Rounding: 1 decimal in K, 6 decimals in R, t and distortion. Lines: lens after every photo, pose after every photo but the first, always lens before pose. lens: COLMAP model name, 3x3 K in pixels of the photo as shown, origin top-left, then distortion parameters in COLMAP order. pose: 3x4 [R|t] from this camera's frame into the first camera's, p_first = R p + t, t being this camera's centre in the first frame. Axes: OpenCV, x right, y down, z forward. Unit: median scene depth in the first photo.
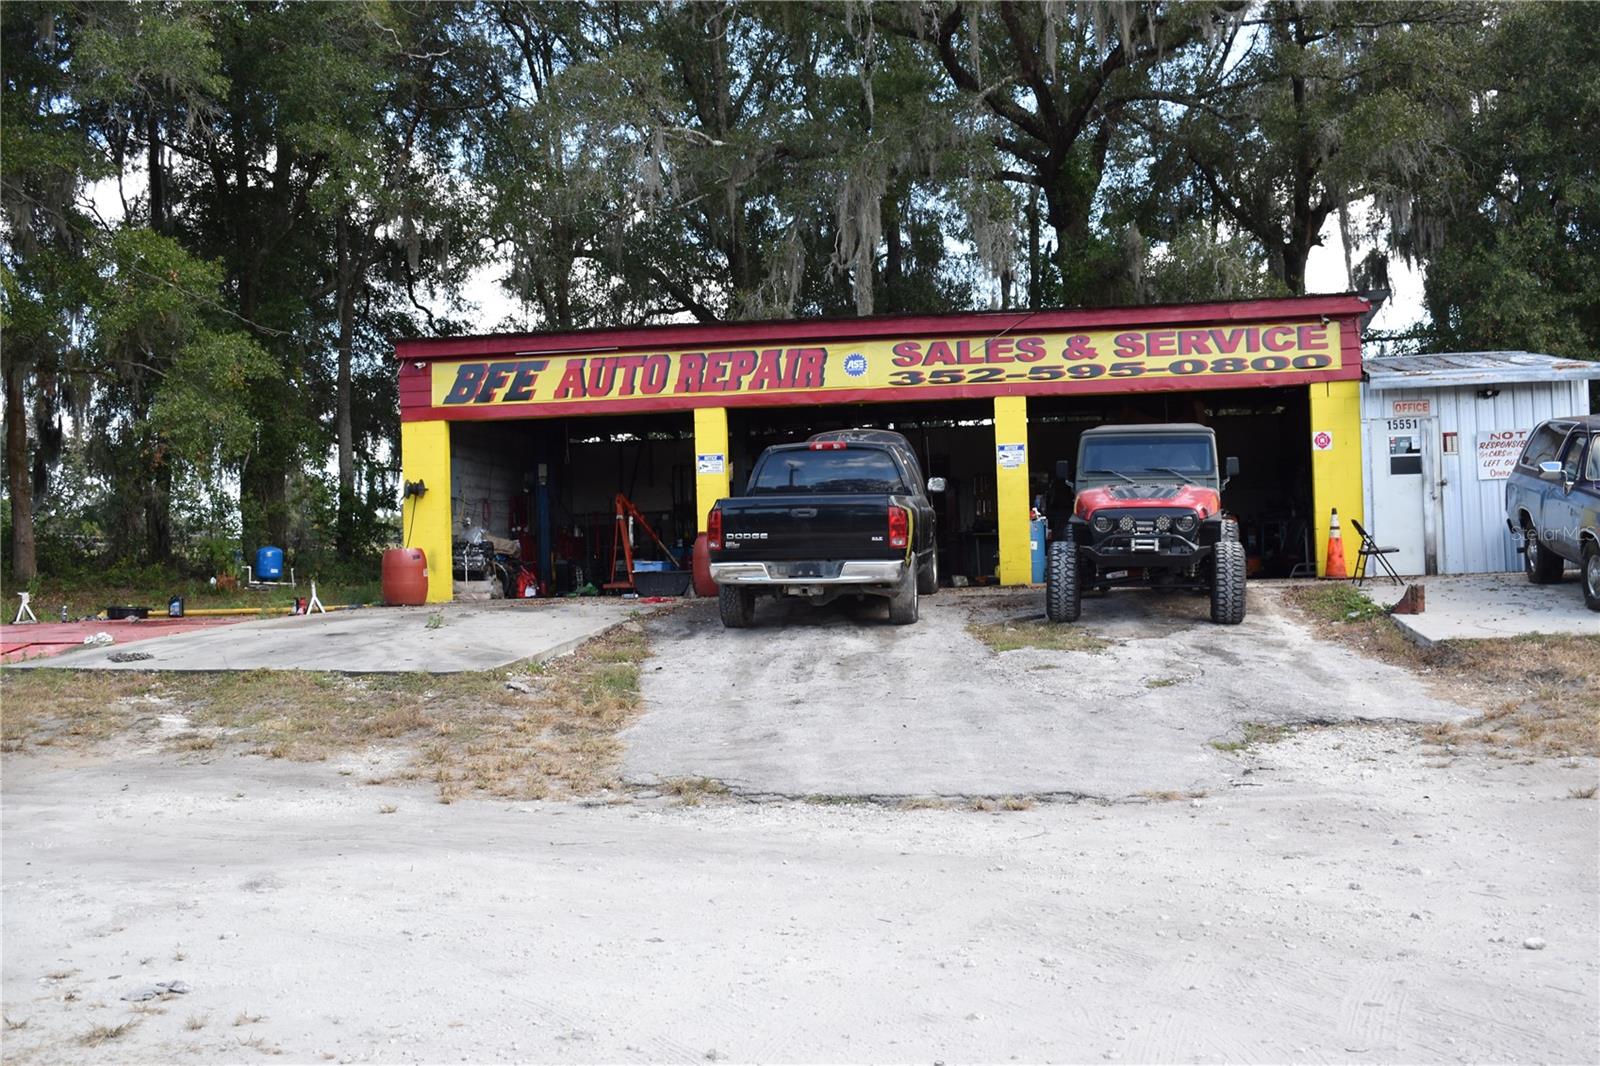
lens RADIAL K [[1799.4, 0, 800.0], [0, 1799.4, 533.0], [0, 0, 1]] dist [-0.056842, 0.008745]
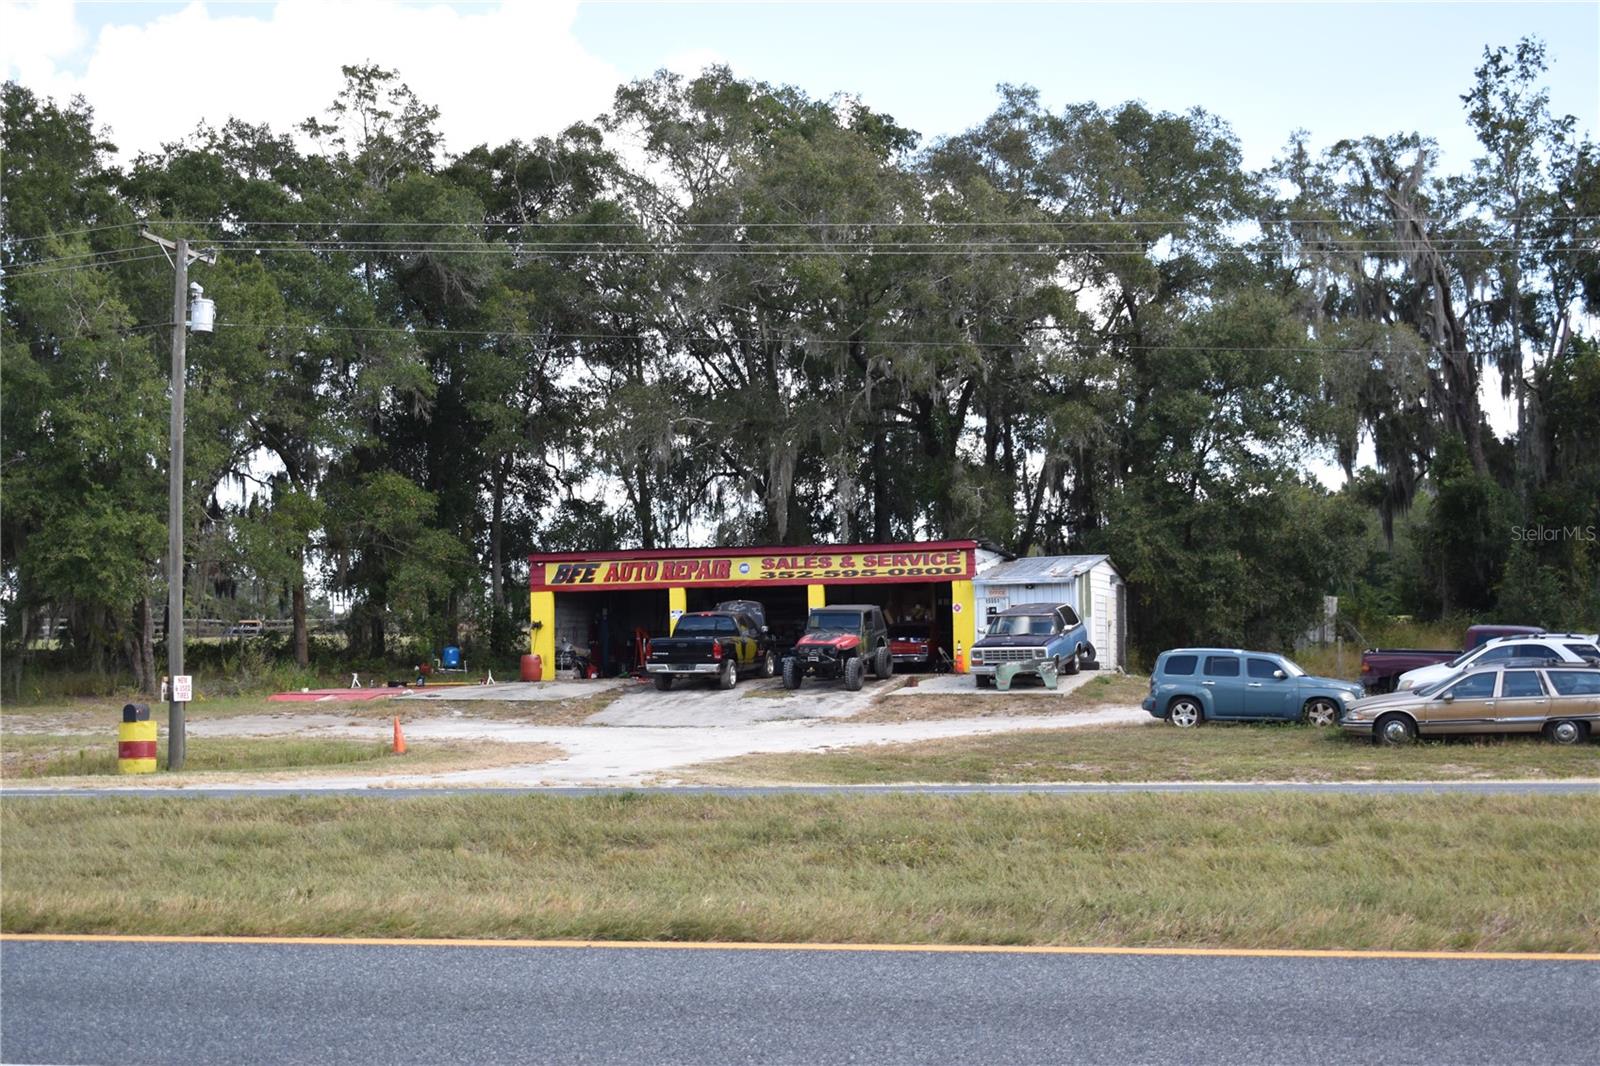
lens RADIAL K [[2748.7, 0, 819.9], [0, 2748.7, 535.7], [0, 0, 1]] dist [-0.004535, 0.053484]
pose [[0.992583, 0.004779, -0.121472, 0.509001], [-0.007506, 0.999730, -0.022000, -0.062422], [0.121334, 0.022748, 0.992351, -2.171463]]
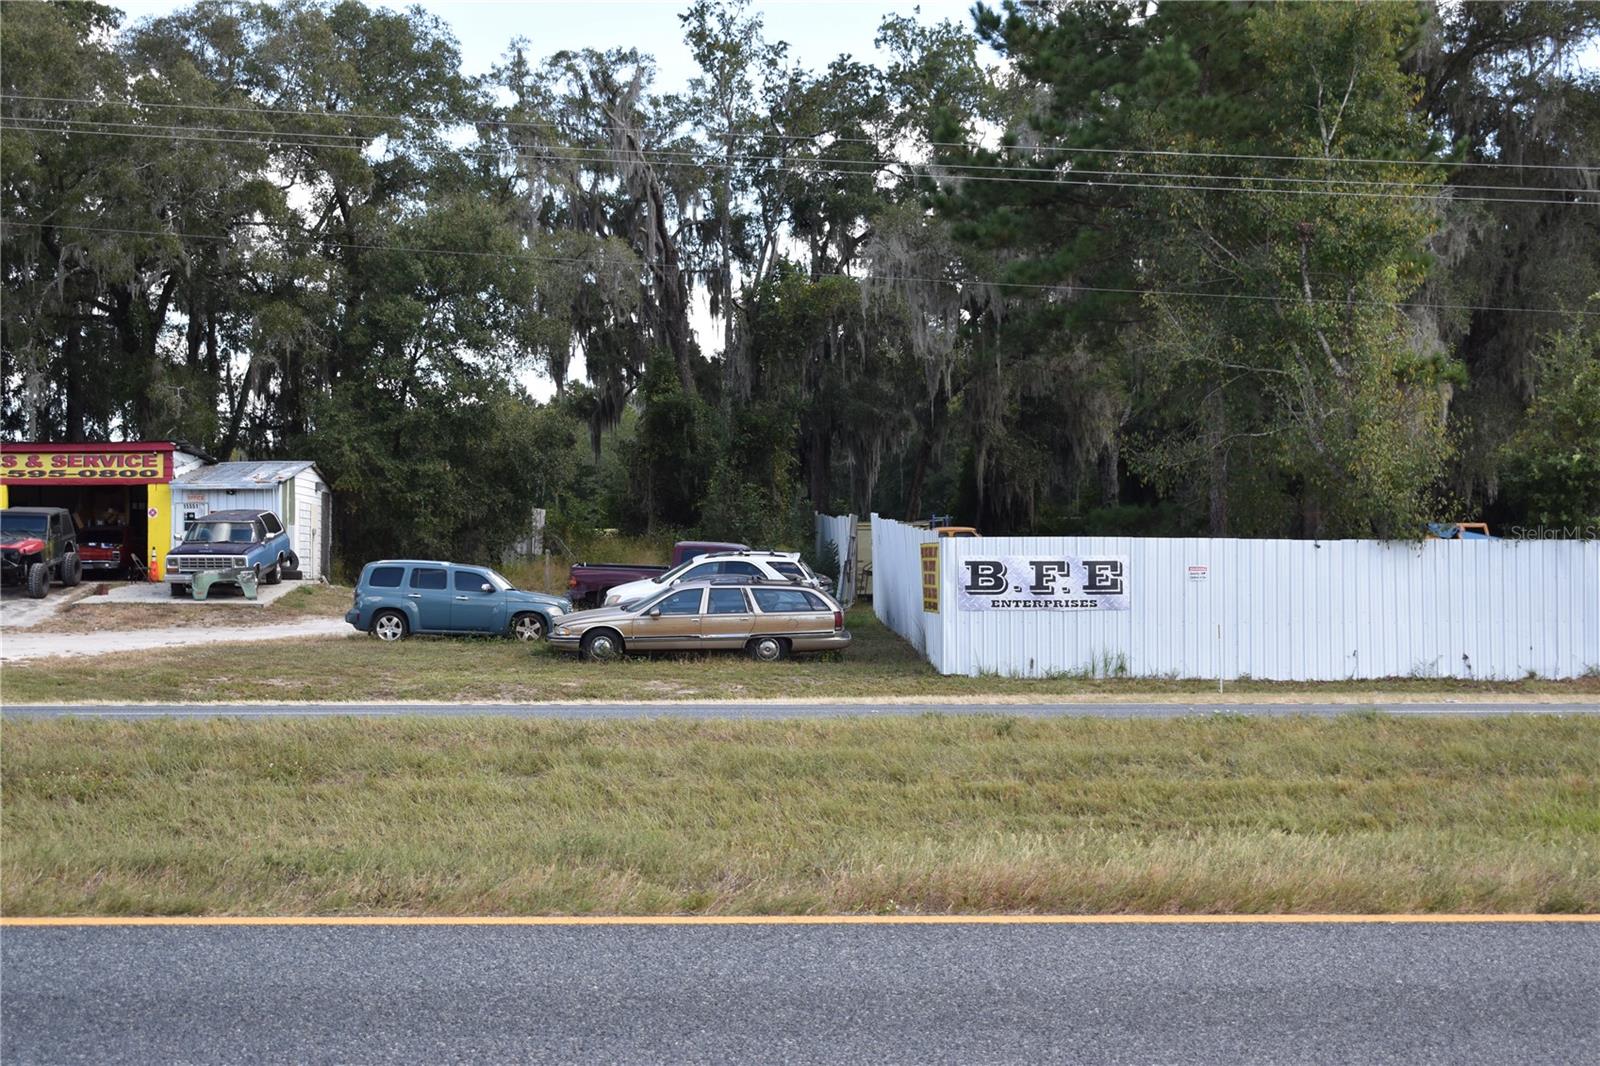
lens RADIAL K [[2748.7, 0, 819.9], [0, 2748.7, 535.7], [0, 0, 1]] dist [-0.004535, 0.053484]
pose [[0.986026, 0.027828, 0.164252, 0.509441], [-0.029176, 0.999557, 0.005802, -0.063727], [-0.164018, -0.010513, 0.986401, -2.109388]]
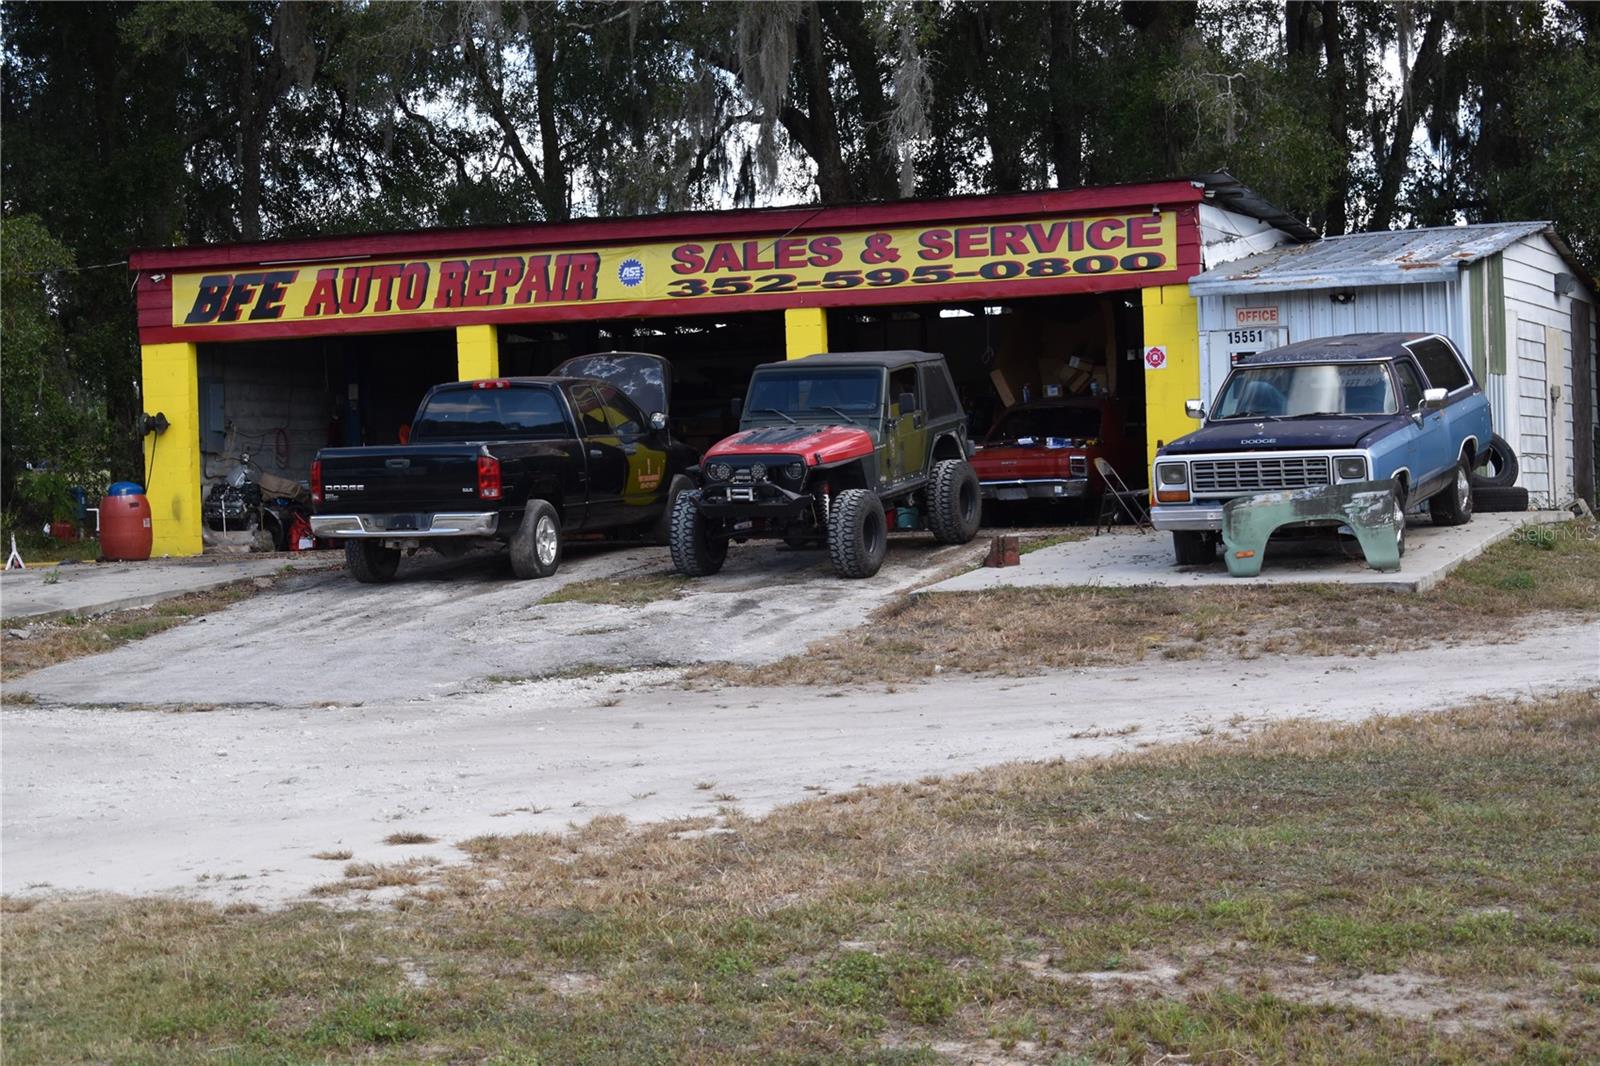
lens RADIAL K [[3638.5, 0, 800.0], [0, 3638.5, 533.0], [0, 0, 1]] dist [0.084994, -0.587246]
pose [[0.975398, -0.004084, -0.220413, 0.486432], [0.011508, 0.999408, 0.032407, -0.026303], [0.220150, -0.034147, 0.974868, -0.651194]]
